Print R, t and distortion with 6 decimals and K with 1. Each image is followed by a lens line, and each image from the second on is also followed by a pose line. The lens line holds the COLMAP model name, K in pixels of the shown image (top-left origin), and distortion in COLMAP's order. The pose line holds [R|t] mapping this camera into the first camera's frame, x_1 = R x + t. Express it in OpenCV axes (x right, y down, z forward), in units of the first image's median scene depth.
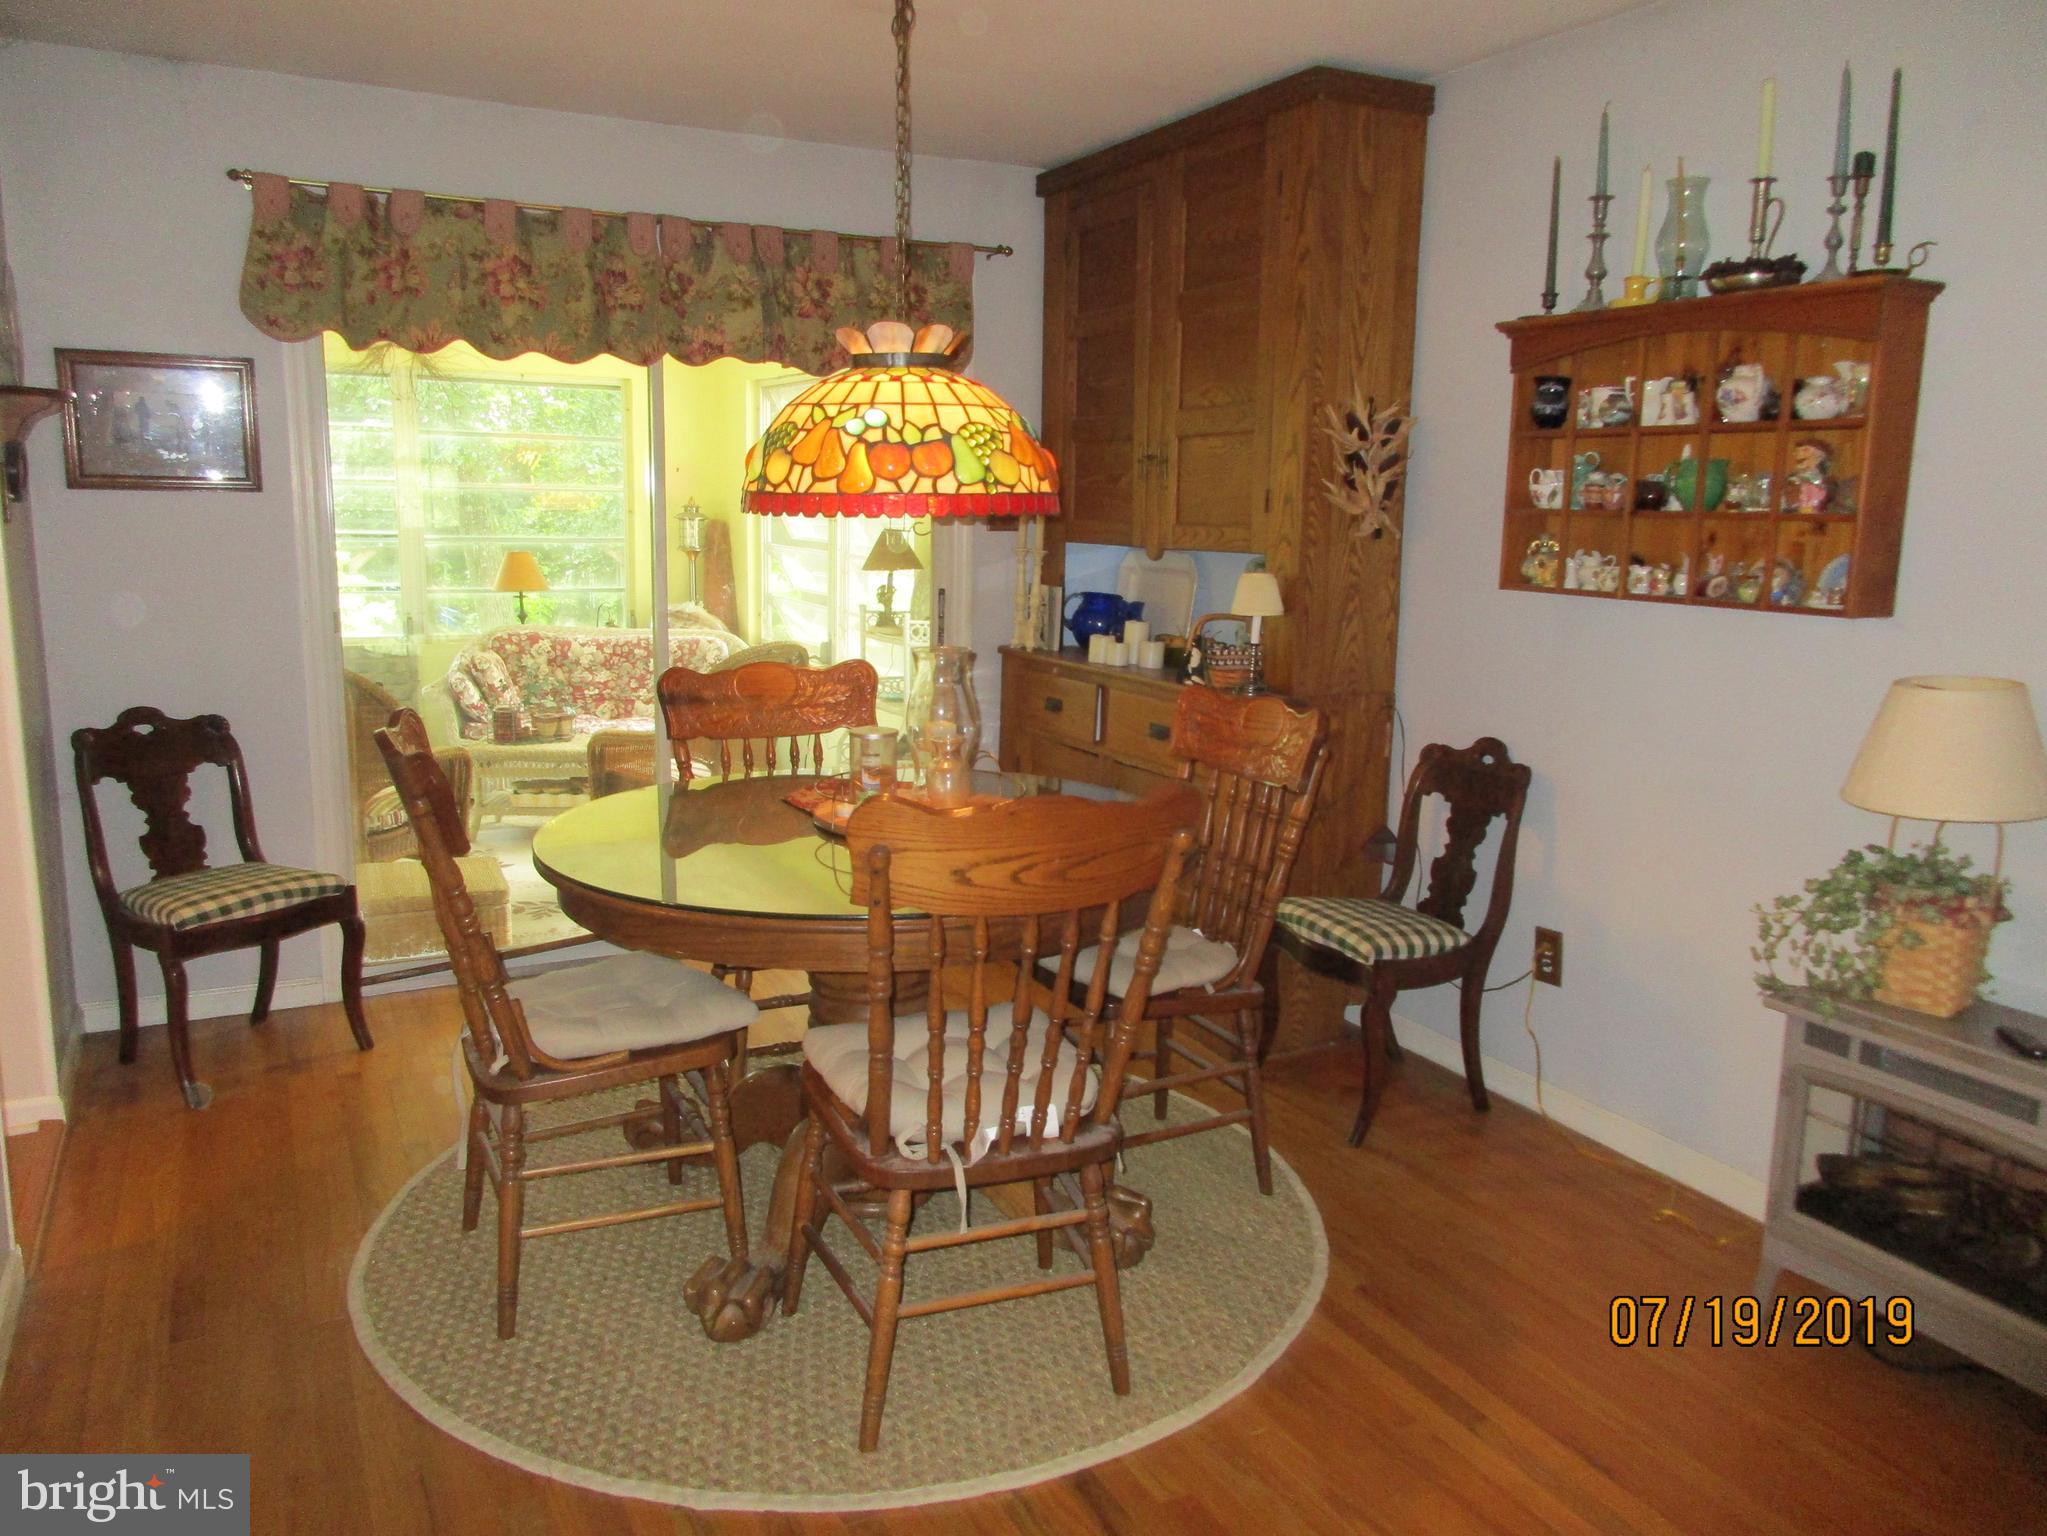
lens RADIAL K [[1549.2, 0, 1023.5], [0, 1549.2, 768.0], [0, 0, 1]] dist [-0.002278, 0.013755]
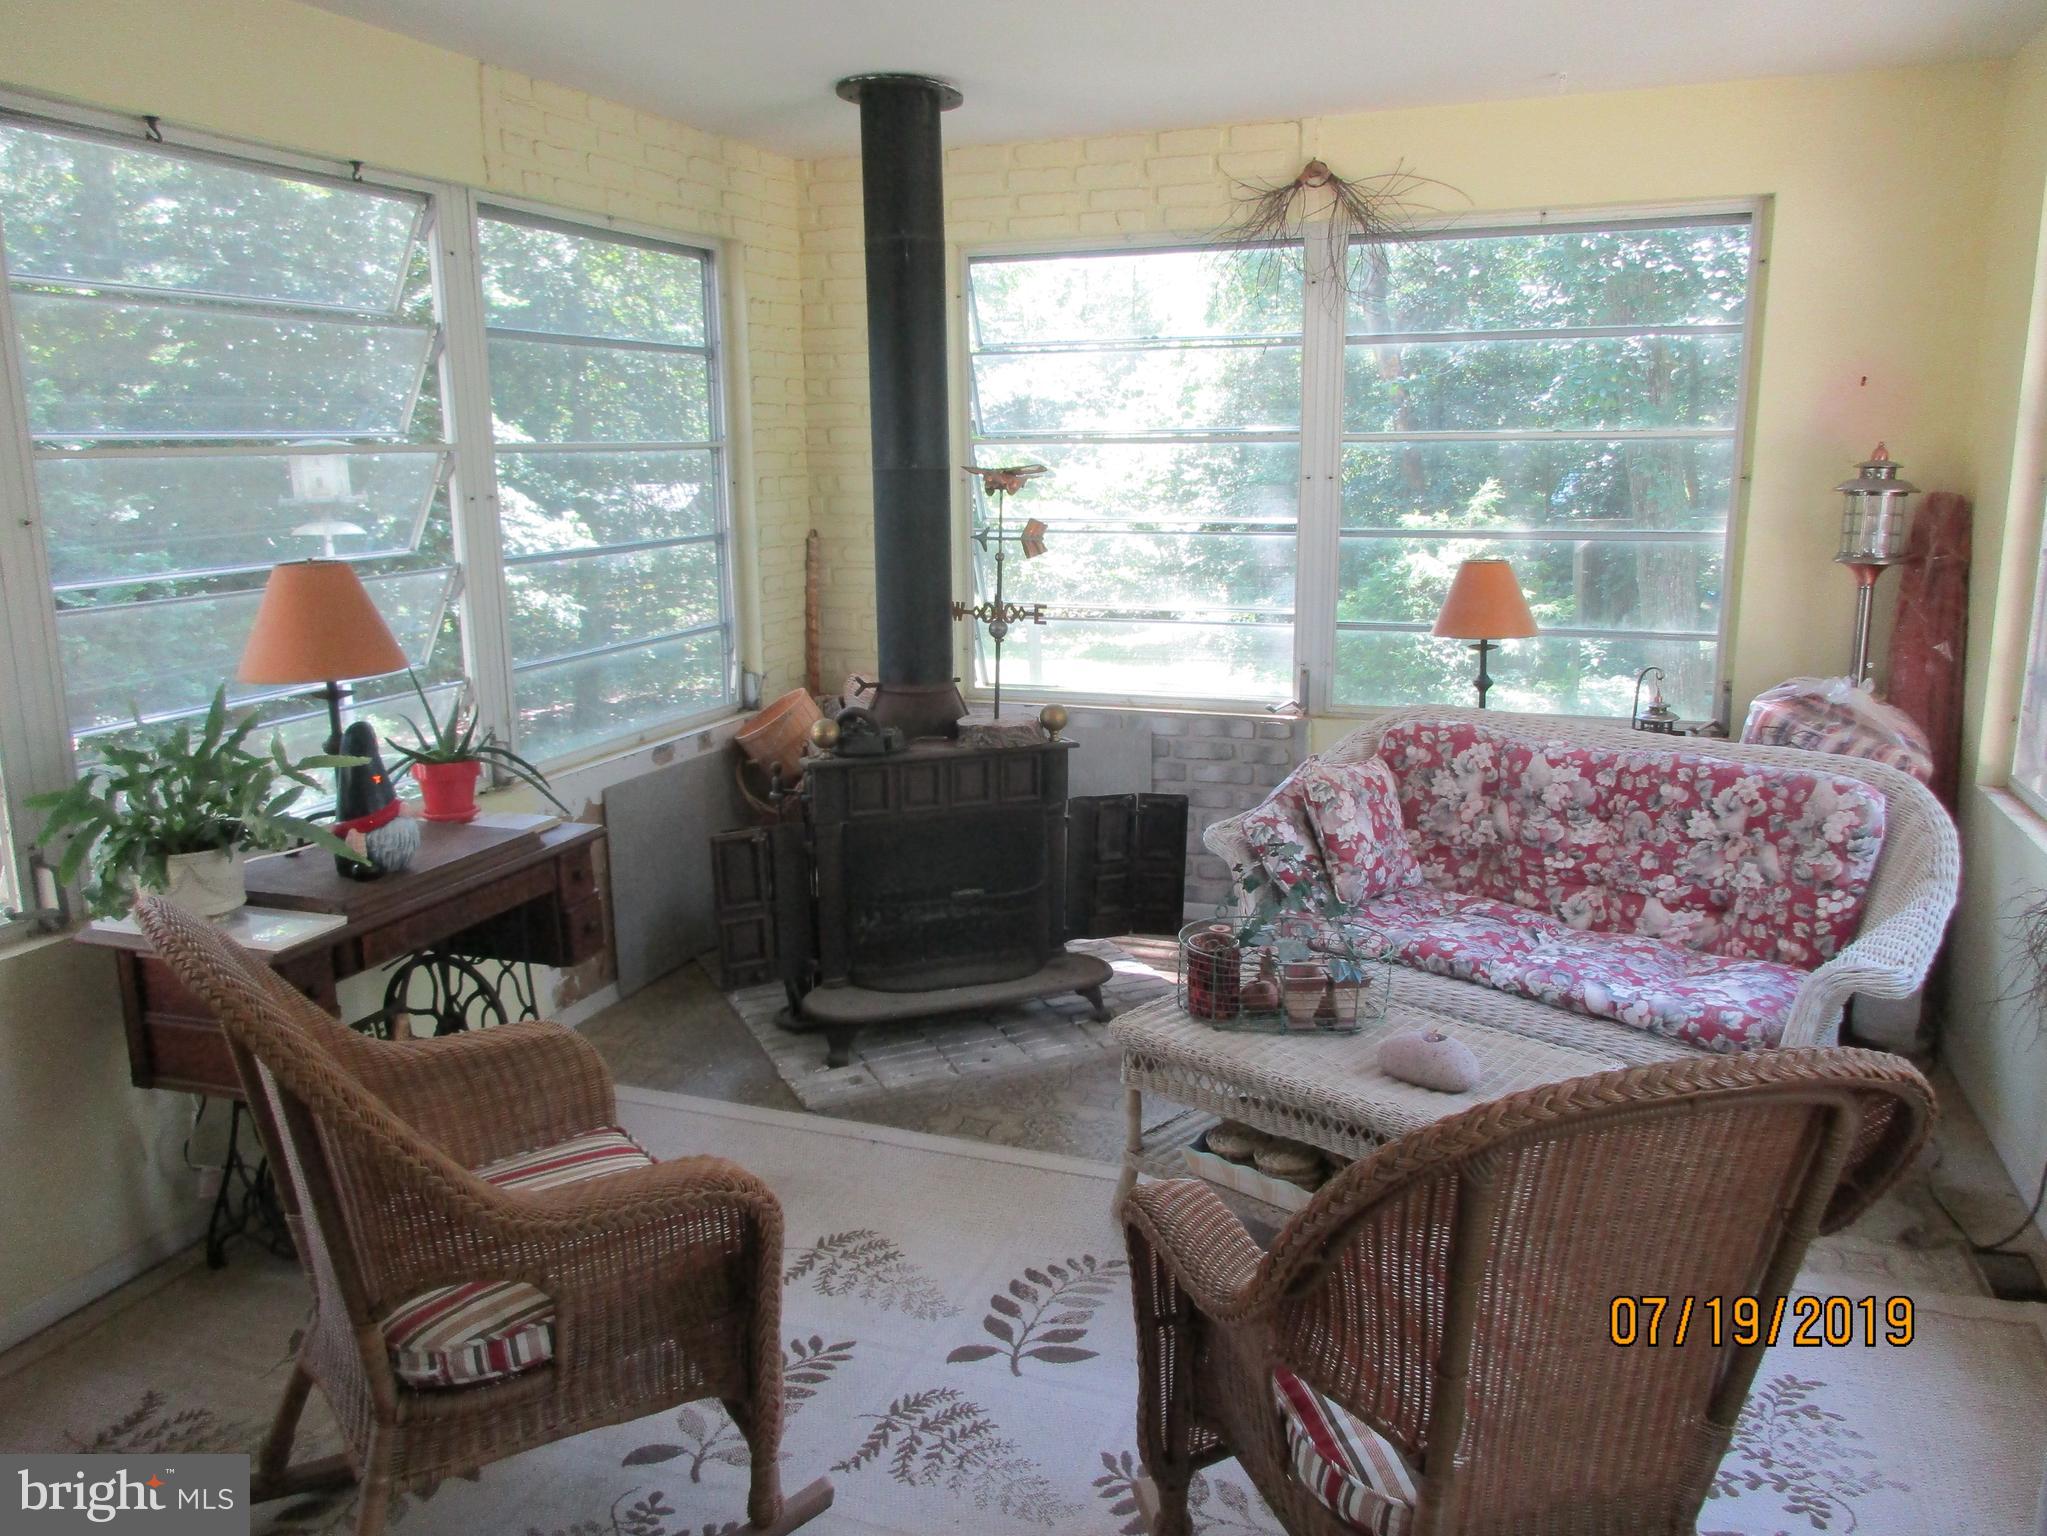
lens RADIAL K [[1549.2, 0, 1023.5], [0, 1549.2, 768.0], [0, 0, 1]] dist [-0.002278, 0.013755]
pose [[0.680433, 0.120956, -0.722759, -0.051369], [-0.104390, 0.992224, 0.067776, -0.092923], [0.725337, 0.029332, 0.687769, 0.553921]]
